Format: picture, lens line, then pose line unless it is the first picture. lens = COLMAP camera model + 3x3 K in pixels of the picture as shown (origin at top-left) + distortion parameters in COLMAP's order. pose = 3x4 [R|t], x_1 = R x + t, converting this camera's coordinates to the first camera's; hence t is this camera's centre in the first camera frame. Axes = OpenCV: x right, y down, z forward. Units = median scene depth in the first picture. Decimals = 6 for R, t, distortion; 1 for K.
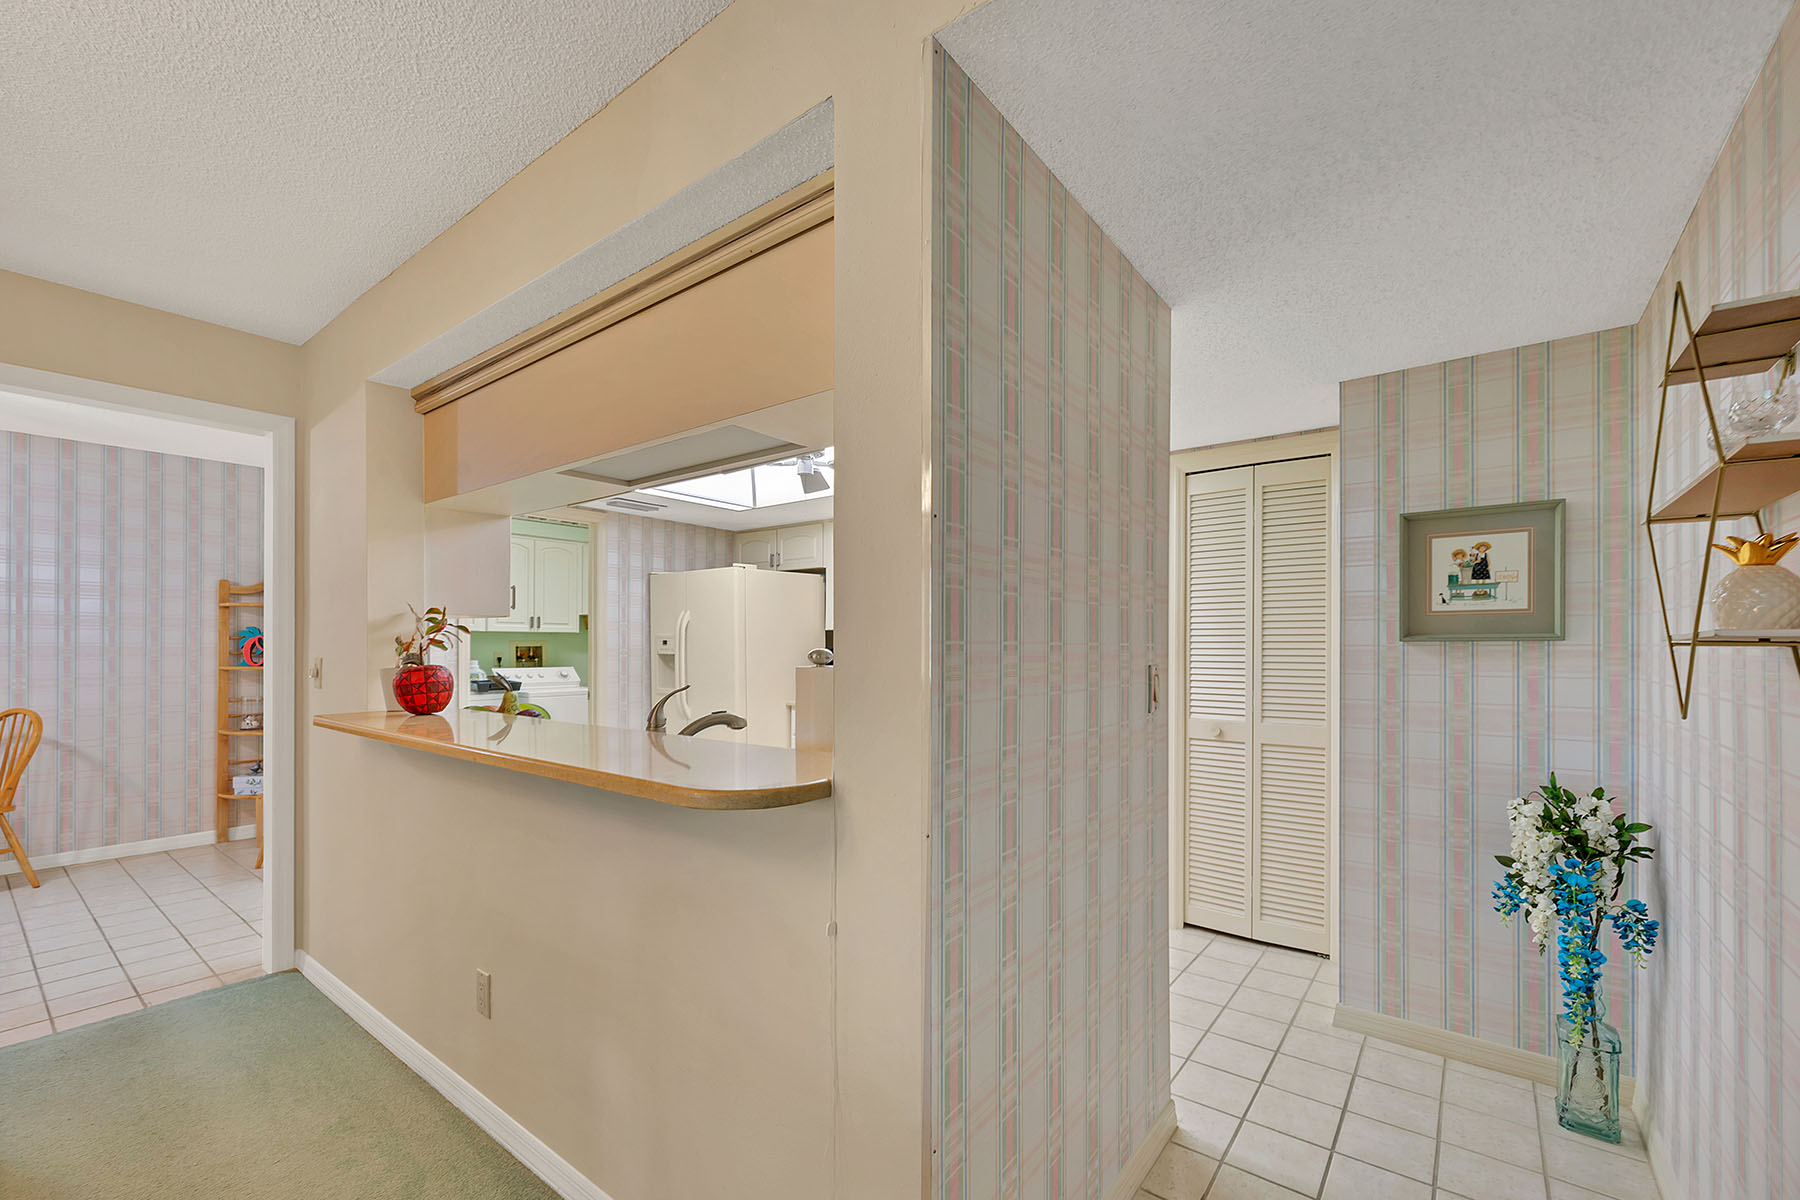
lens RADIAL K [[737.3, 0, 915.3], [0, 737.3, 644.3], [0, 0, 1]] dist [-0.002991, -0.000908]
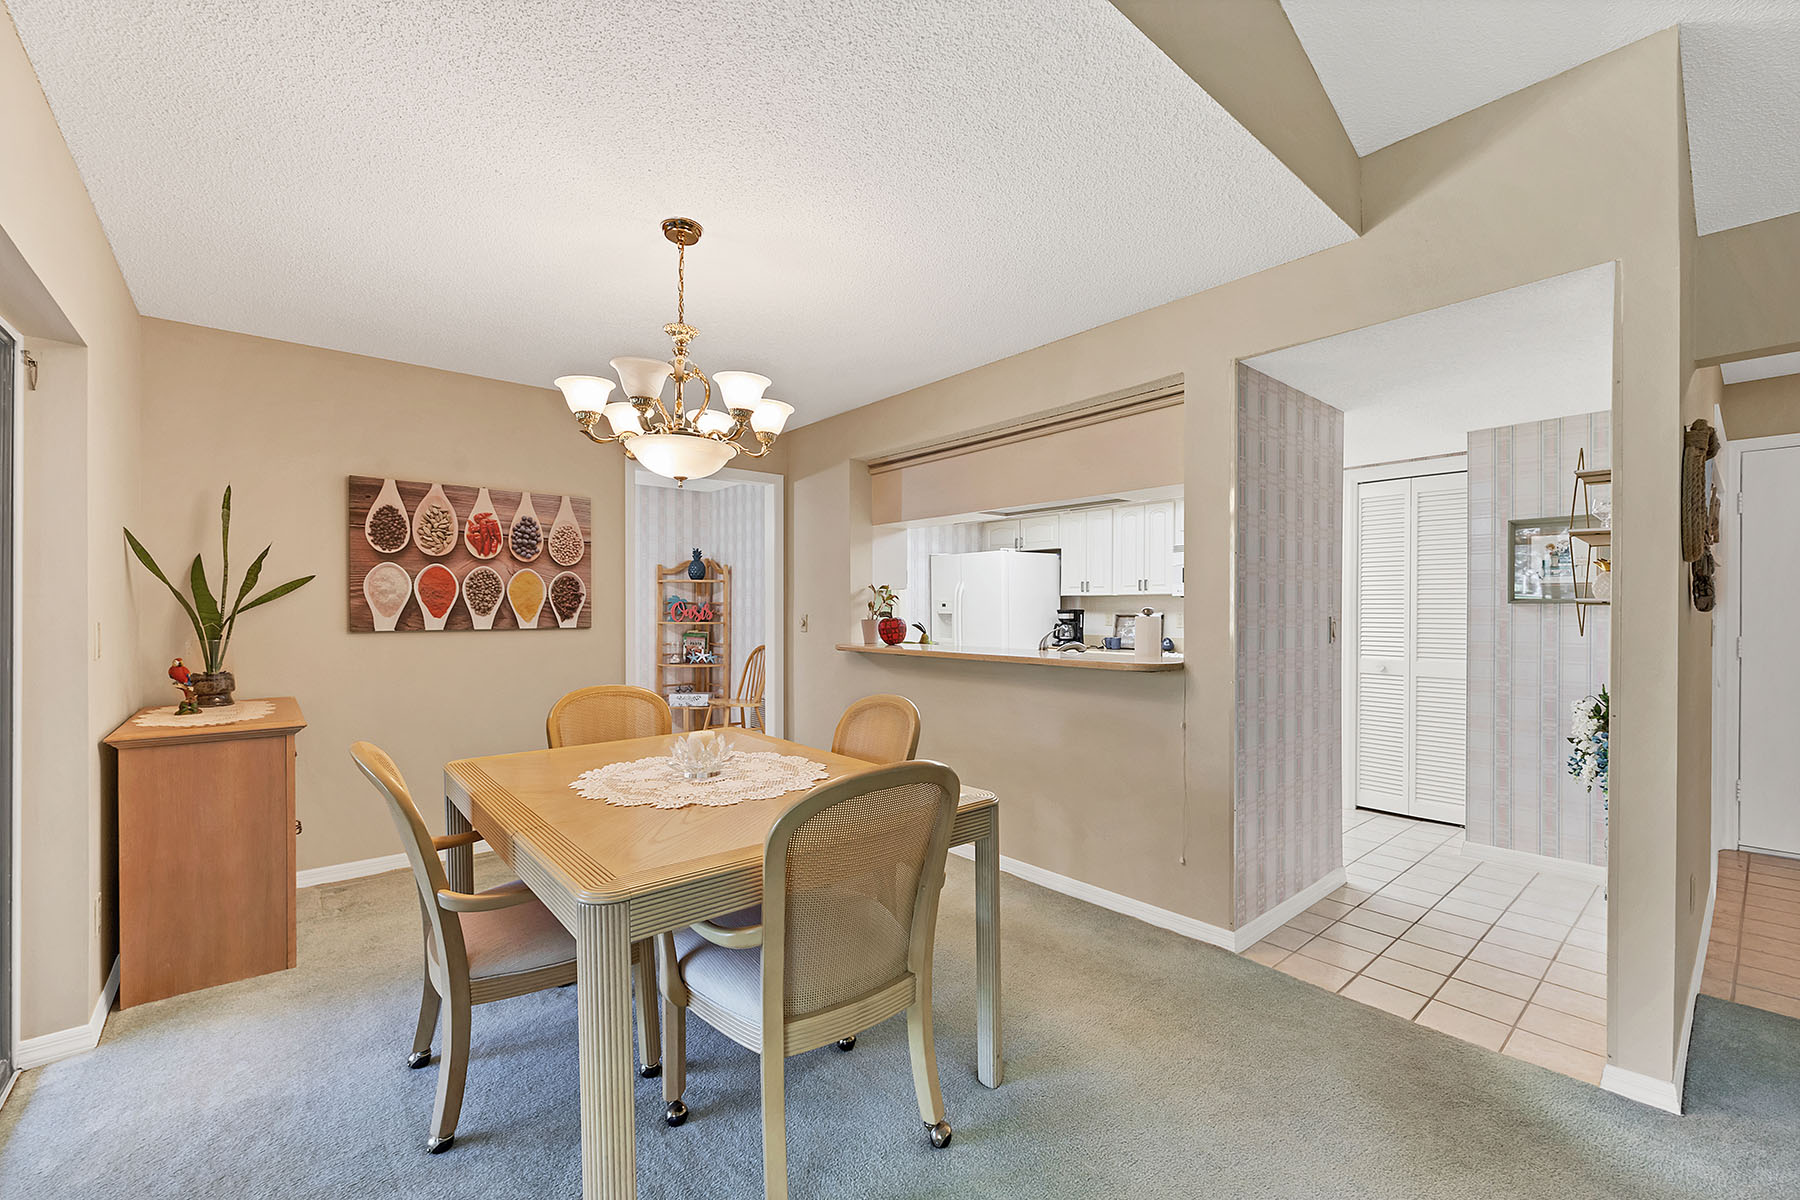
lens RADIAL K [[737.3, 0, 909.4], [0, 737.3, 612.4], [0, 0, 1]] dist [-0.002991, -0.000908]
pose [[0.978490, -0.000195, -0.206295, -0.239402], [0.001572, 0.999978, 0.006510, 0.003450], [0.206289, -0.006694, 0.978468, -0.734503]]
